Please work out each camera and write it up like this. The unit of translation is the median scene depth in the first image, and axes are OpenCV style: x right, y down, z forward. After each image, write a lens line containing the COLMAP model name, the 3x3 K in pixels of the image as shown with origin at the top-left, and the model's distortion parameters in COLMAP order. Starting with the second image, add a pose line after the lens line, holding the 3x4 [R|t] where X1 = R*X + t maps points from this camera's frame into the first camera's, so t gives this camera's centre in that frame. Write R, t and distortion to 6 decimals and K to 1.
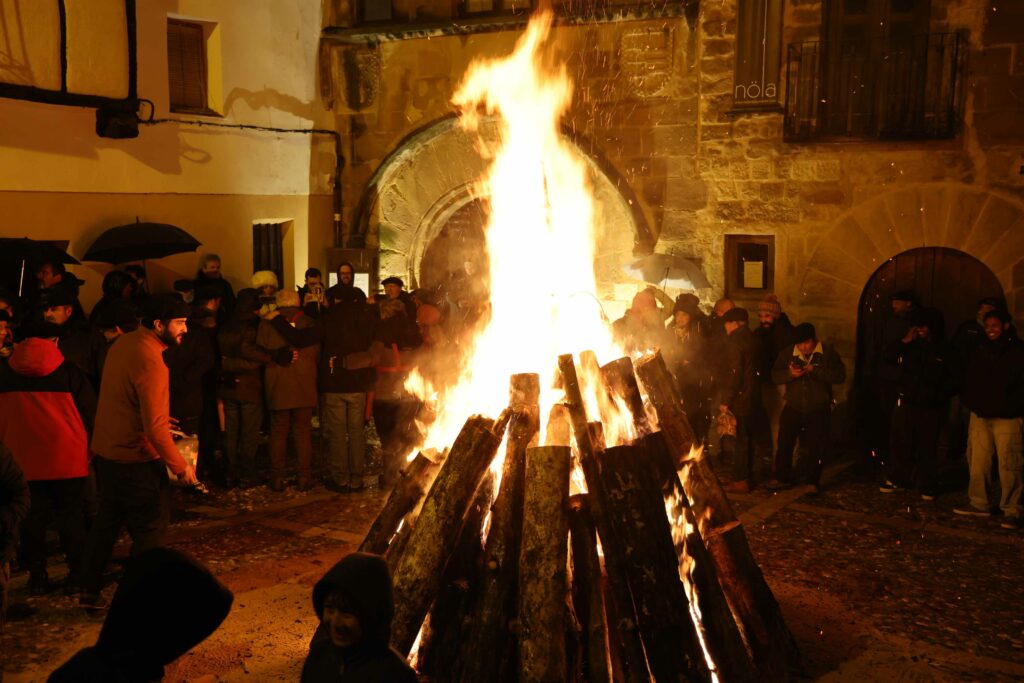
lens RADIAL K [[1154.5, 0, 514.2], [0, 1154.5, 338.0], [0, 0, 1]] dist [0.018954, 0.000000]
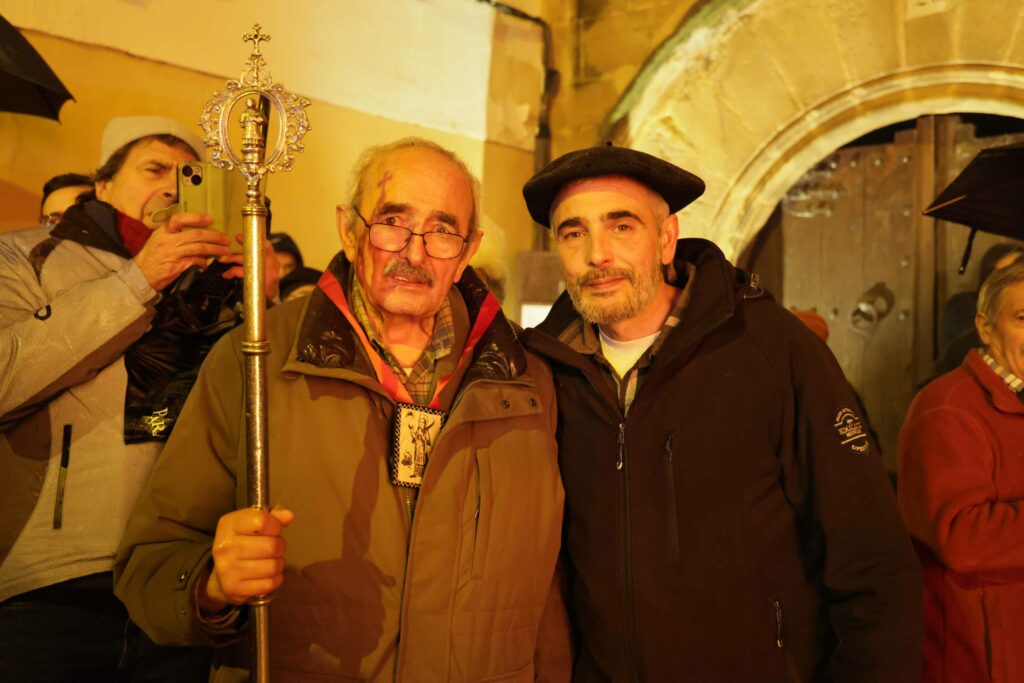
lens RADIAL K [[1022.5, 0, 509.5], [0, 1022.5, 338.5], [0, 0, 1]] dist [-0.000236, 0.000000]
pose [[0.986760, 0.010761, -0.161829, -0.098259], [-0.027991, 0.994124, -0.104570, -0.000649], [0.159753, 0.107715, 0.981263, 0.595285]]
